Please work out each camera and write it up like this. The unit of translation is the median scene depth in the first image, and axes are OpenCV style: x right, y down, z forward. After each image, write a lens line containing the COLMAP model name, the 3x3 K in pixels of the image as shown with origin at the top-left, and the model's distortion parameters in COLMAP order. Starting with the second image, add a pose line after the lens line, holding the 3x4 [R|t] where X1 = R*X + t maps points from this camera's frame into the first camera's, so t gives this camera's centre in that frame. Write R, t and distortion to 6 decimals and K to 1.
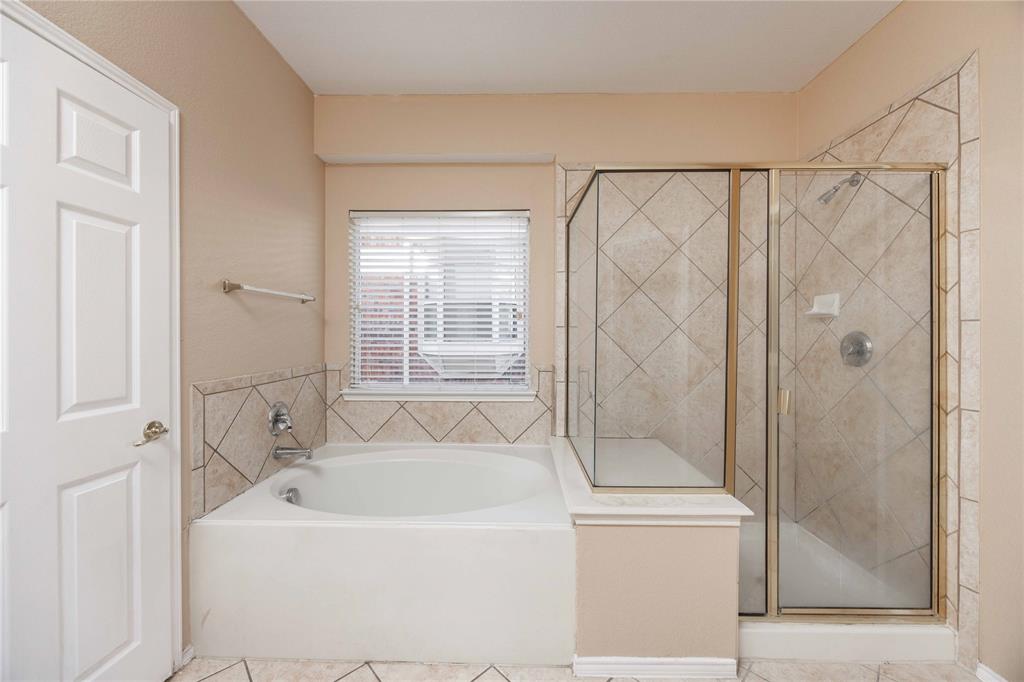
lens RADIAL K [[399.1, 0, 510.8], [0, 399.1, 337.0], [0, 0, 1]] dist [-0.000358, -0.000055]
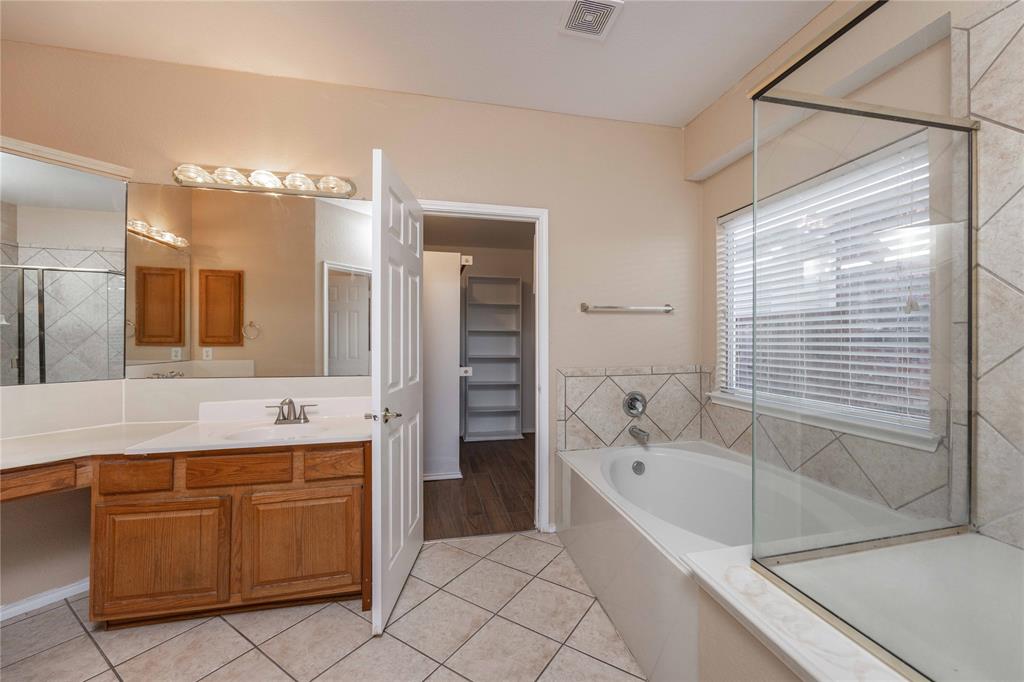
lens RADIAL K [[389.6, 0, 513.3], [0, 389.6, 339.8], [0, 0, 1]] dist [-0.002056, -0.000313]
pose [[0.234457, -0.002939, -0.972122, 0.596349], [-0.002216, 0.999991, -0.003557, 0.001112], [0.972124, 0.002988, 0.234449, 0.345969]]
